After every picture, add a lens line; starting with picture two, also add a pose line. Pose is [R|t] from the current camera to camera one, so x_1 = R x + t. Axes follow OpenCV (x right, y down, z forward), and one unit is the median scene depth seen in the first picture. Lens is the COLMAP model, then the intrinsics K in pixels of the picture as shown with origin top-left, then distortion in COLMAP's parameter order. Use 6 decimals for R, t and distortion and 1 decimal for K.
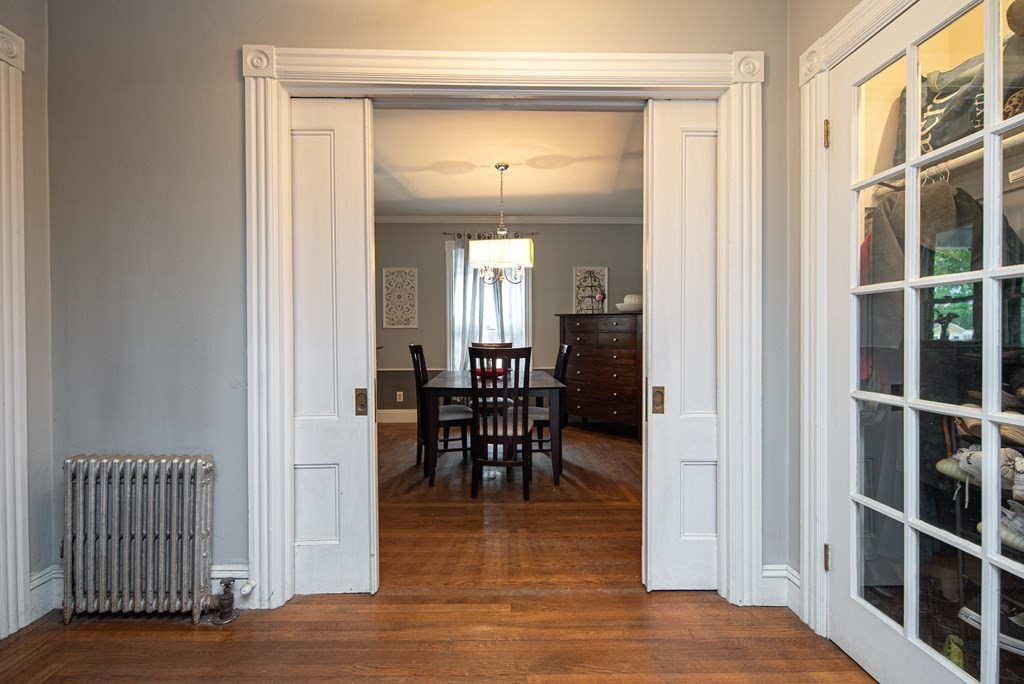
lens RADIAL K [[444.7, 0, 514.7], [0, 444.7, 336.3], [0, 0, 1]] dist [-0.000147, -0.000056]
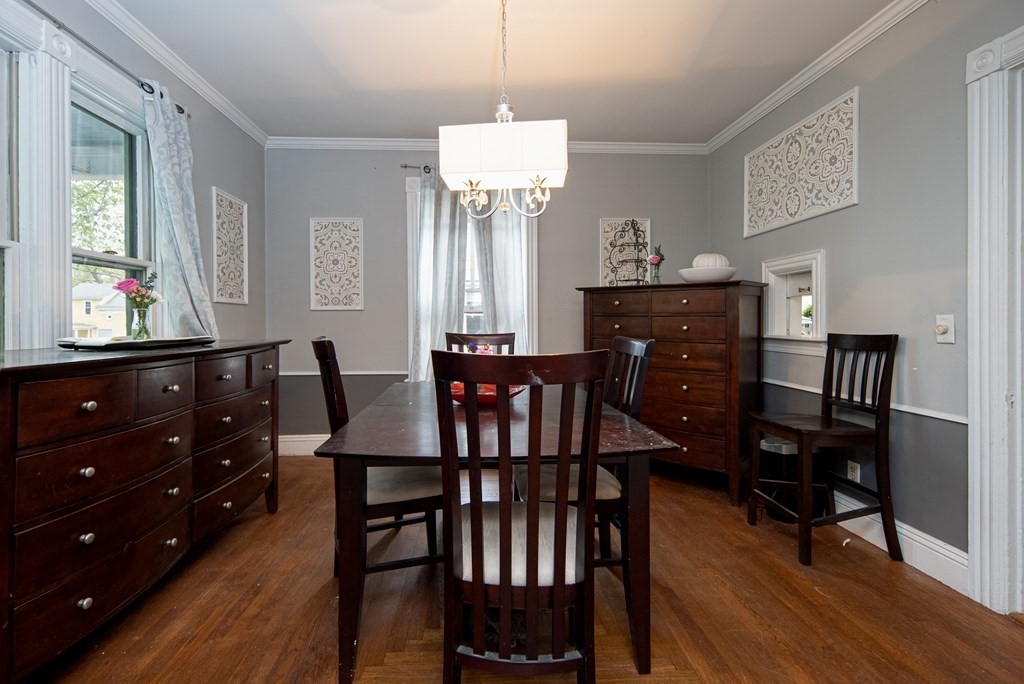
lens RADIAL K [[463.5, 0, 508.2], [0, 463.5, 319.3], [0, 0, 1]] dist [-0.000145, 0.000001]
pose [[0.999456, -0.000365, 0.032987, -0.031551], [0.000587, 0.999977, -0.006744, 0.000362], [-0.032984, 0.006760, 0.999433, 0.358045]]
